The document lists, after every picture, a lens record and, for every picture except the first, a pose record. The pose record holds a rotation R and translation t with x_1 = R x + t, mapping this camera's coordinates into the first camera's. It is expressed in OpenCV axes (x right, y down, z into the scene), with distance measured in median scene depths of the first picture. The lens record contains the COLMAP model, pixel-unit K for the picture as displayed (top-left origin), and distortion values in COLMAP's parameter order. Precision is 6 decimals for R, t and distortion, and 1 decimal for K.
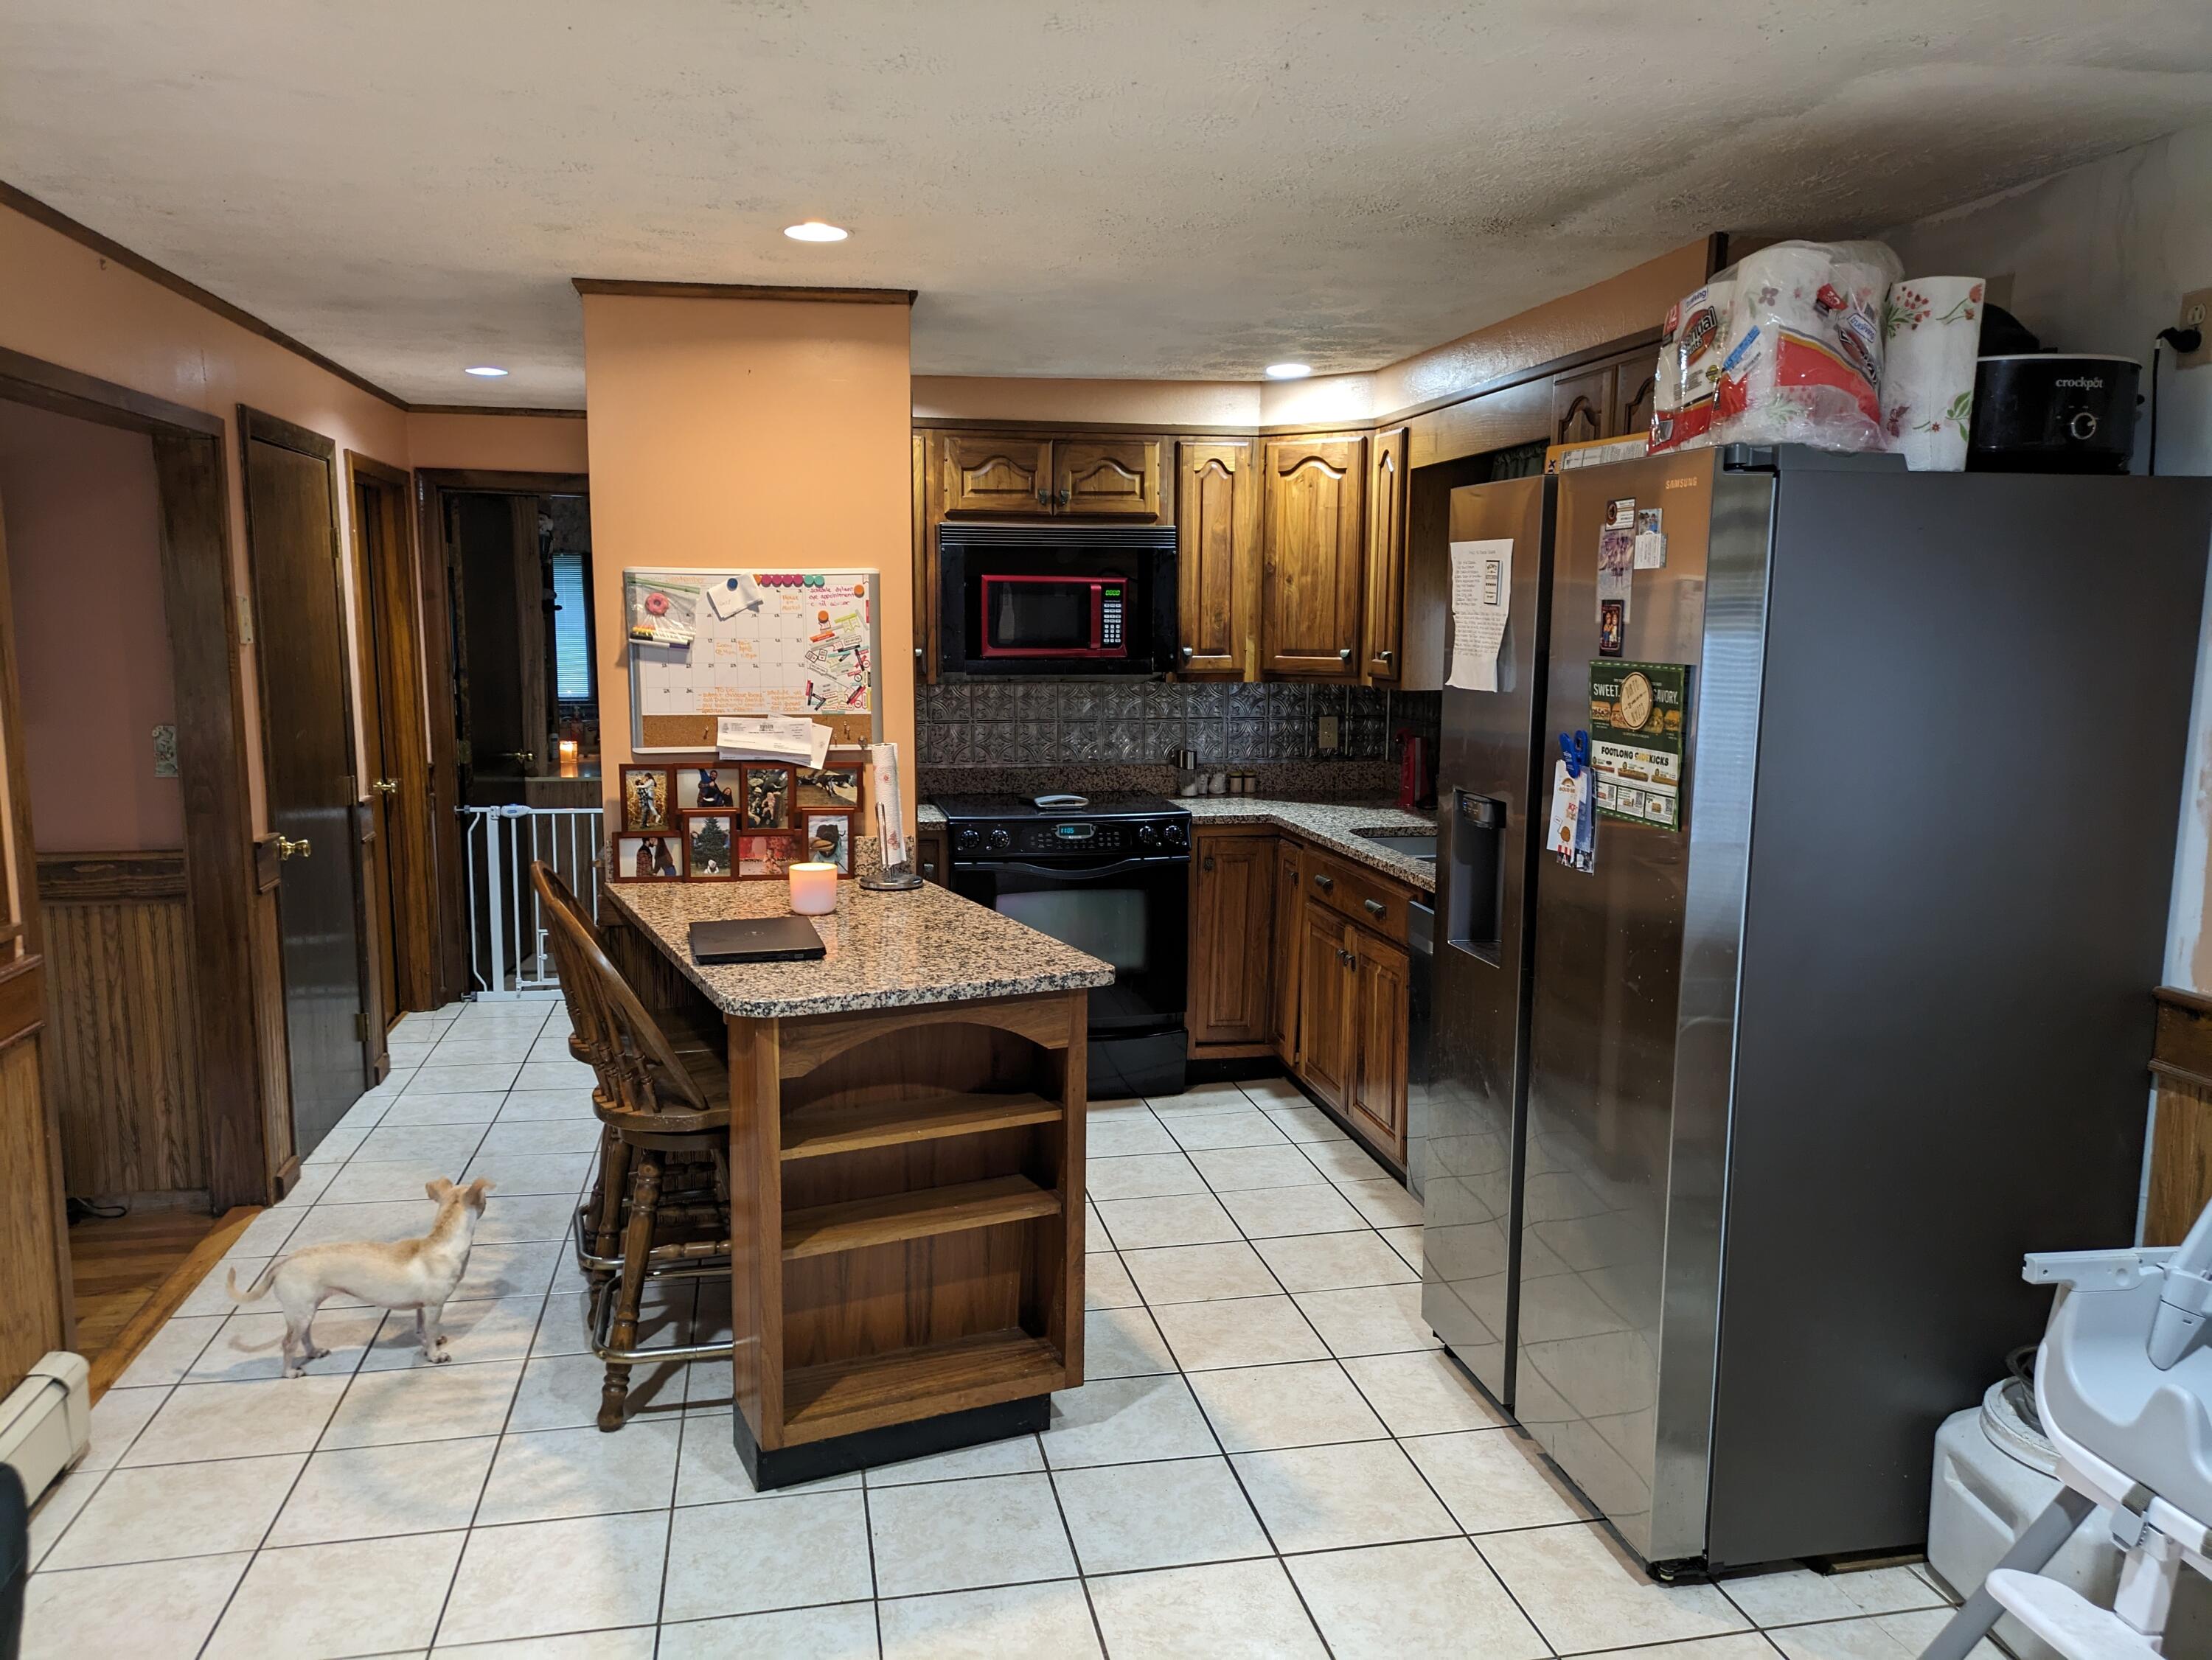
lens RADIAL K [[1625.6, 0, 1106.0], [0, 1625.6, 830.0], [0, 0, 1]] dist [0.068303, -0.064634]
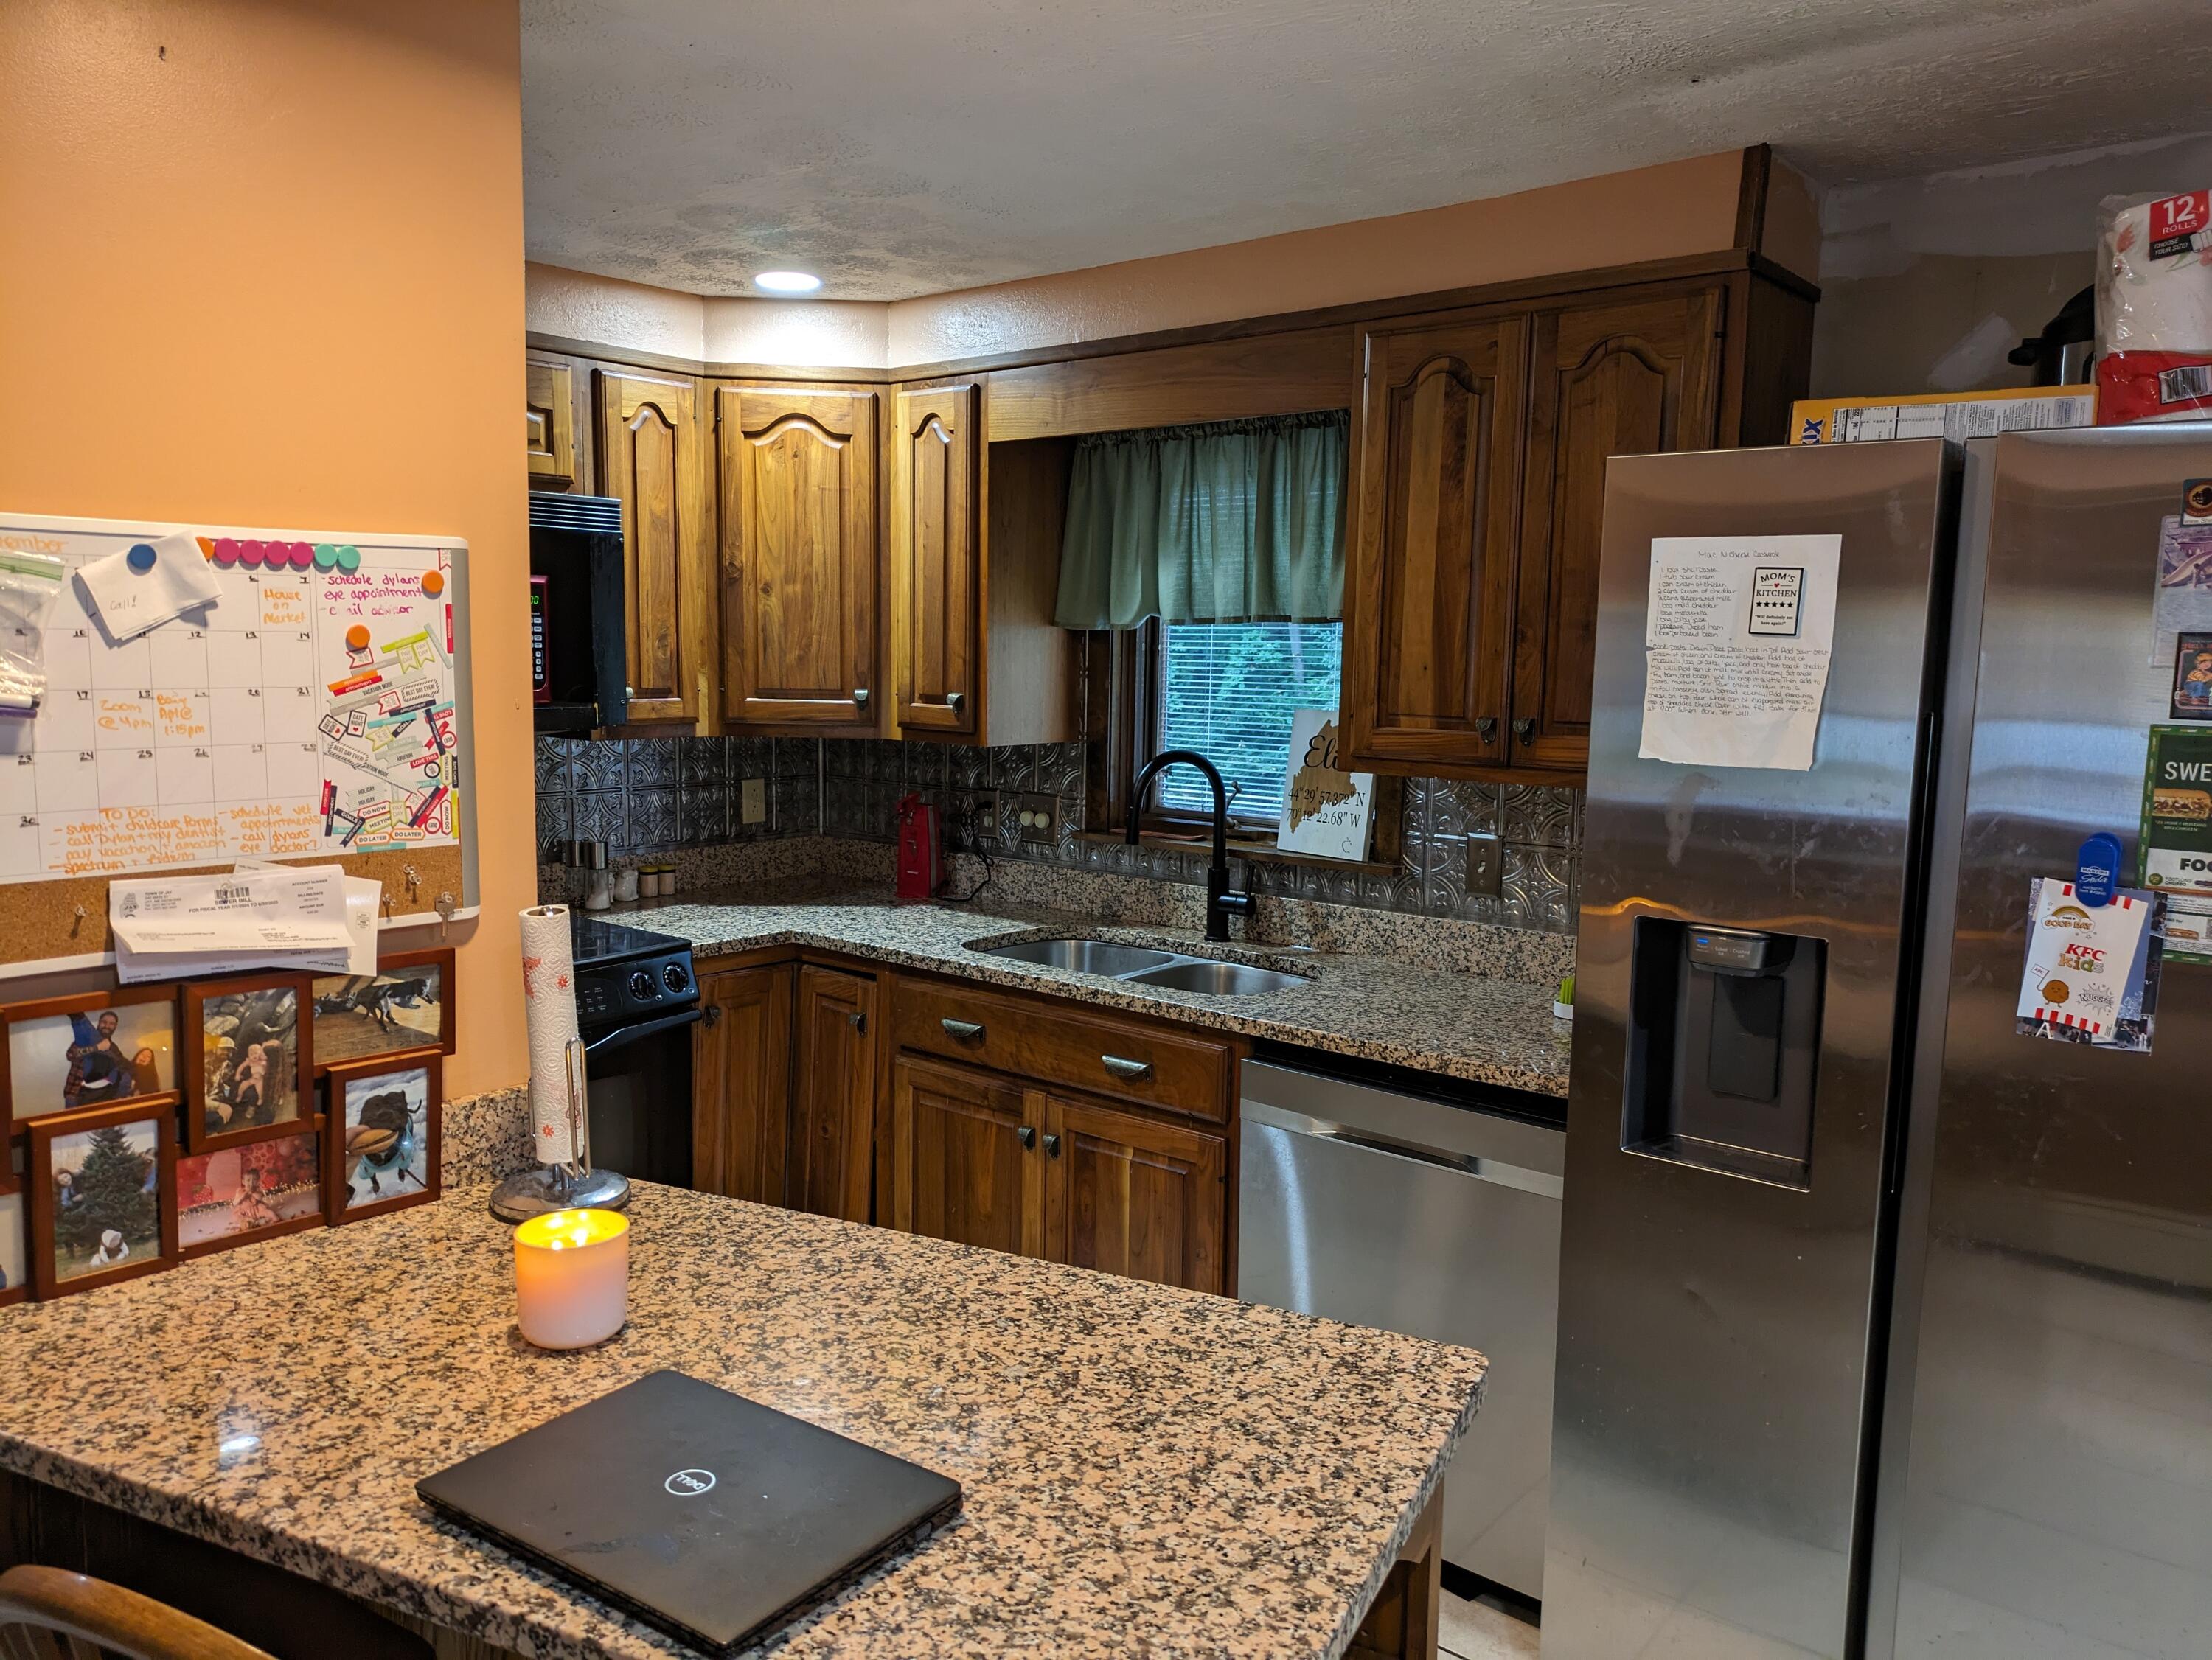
lens RADIAL K [[1625.6, 0, 1106.0], [0, 1625.6, 830.0], [0, 0, 1]] dist [0.068303, -0.064634]
pose [[0.779847, -0.062848, 0.622808, -0.294500], [0.070824, 0.997417, 0.011968, -0.067873], [-0.621951, 0.034777, 0.782284, 0.509461]]
